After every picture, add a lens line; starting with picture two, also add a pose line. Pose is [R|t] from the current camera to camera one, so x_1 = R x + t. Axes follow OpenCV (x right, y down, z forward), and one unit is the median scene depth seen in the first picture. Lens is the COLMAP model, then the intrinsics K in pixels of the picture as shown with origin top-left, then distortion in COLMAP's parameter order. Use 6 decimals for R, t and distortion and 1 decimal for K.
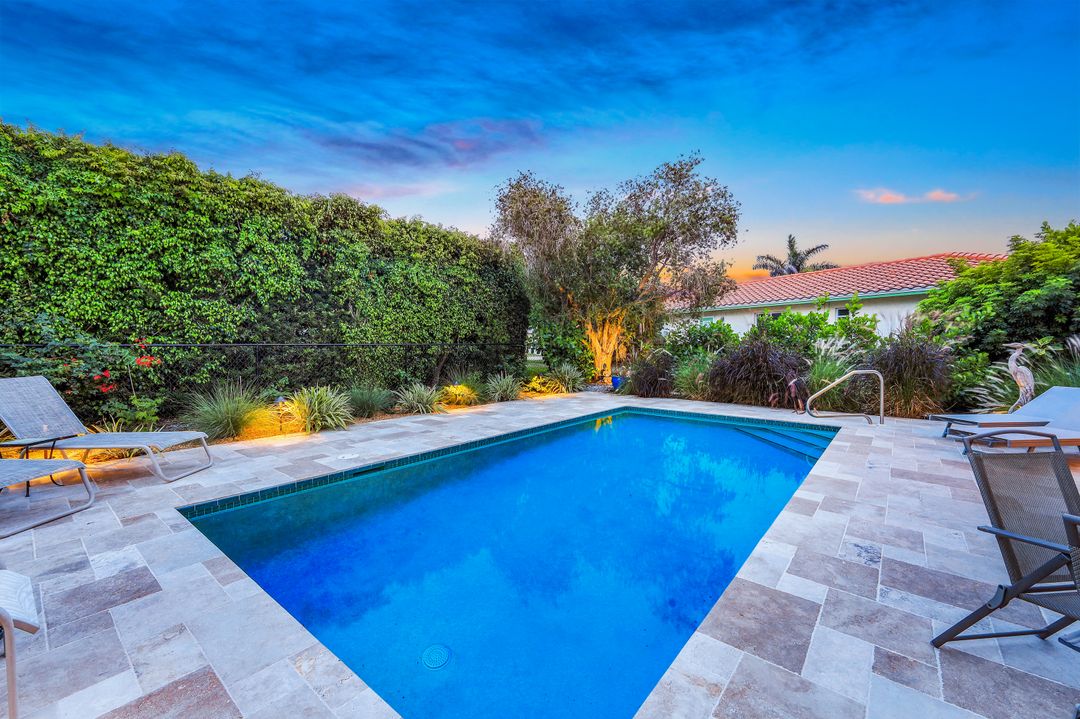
lens RADIAL K [[446.4, 0, 537.2], [0, 446.4, 352.8], [0, 0, 1]] dist [-0.000113, -0.000094]
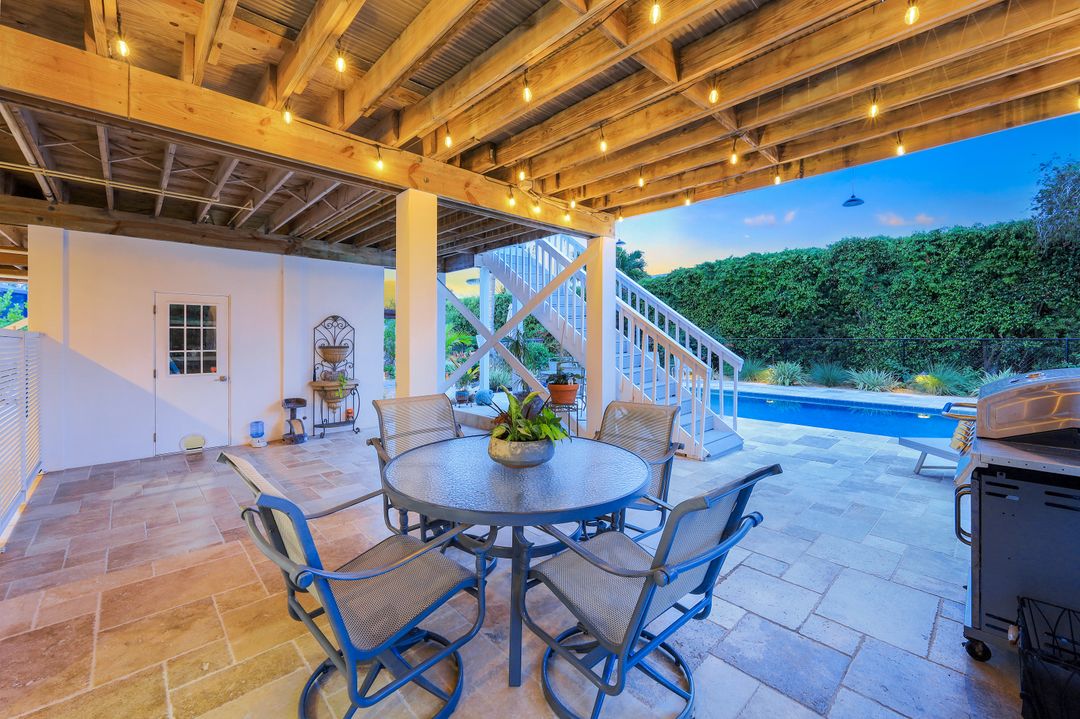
lens RADIAL K [[435.3, 0, 540.9], [0, 435.3, 343.3], [0, 0, 1]] dist [0.000826, -0.000016]
pose [[-0.119713, 0.014972, -0.992696, 1.174117], [-0.018918, 0.999670, 0.017359, -0.010602], [0.992628, 0.020858, -0.119391, 0.181523]]
